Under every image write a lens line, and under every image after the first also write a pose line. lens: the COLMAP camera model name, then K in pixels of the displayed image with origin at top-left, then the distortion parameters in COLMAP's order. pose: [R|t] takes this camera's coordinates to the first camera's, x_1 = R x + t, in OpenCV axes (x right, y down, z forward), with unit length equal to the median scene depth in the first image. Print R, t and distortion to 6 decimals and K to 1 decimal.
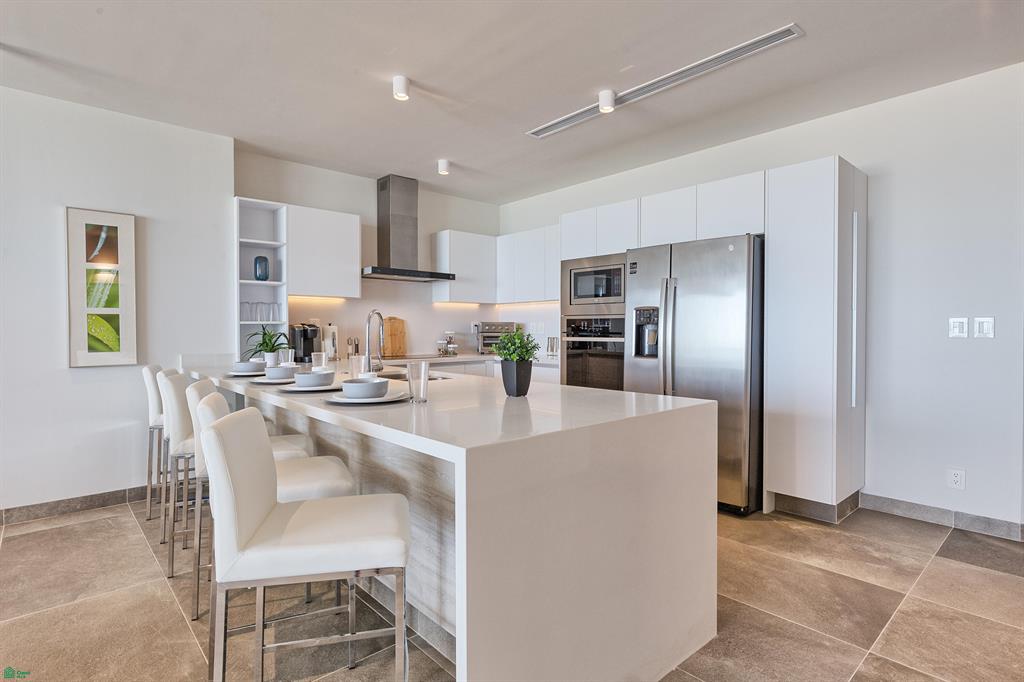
lens RADIAL K [[525.6, 0, 505.7], [0, 525.6, 338.1], [0, 0, 1]] dist [-0.002867, -0.002264]
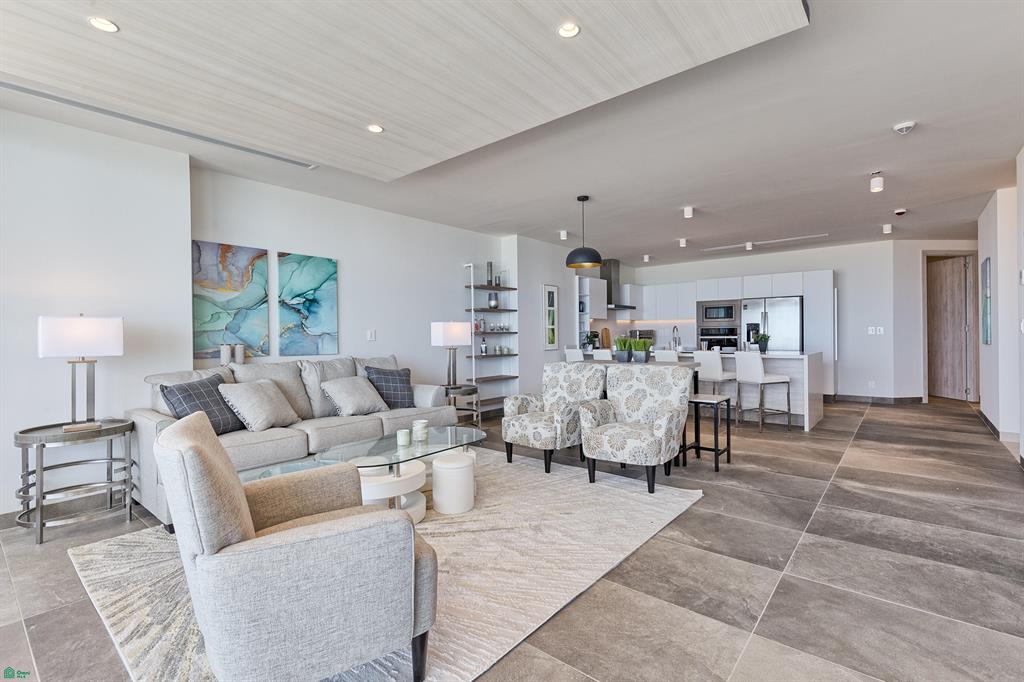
lens RADIAL K [[463.5, 0, 522.7], [0, 463.5, 340.2], [0, 0, 1]] dist [0.004103, -0.000701]
pose [[0.991994, -0.012030, 0.125710, -0.968801], [0.012894, 0.999898, -0.006063, 0.016889], [-0.125624, 0.007636, 0.992049, -0.915390]]
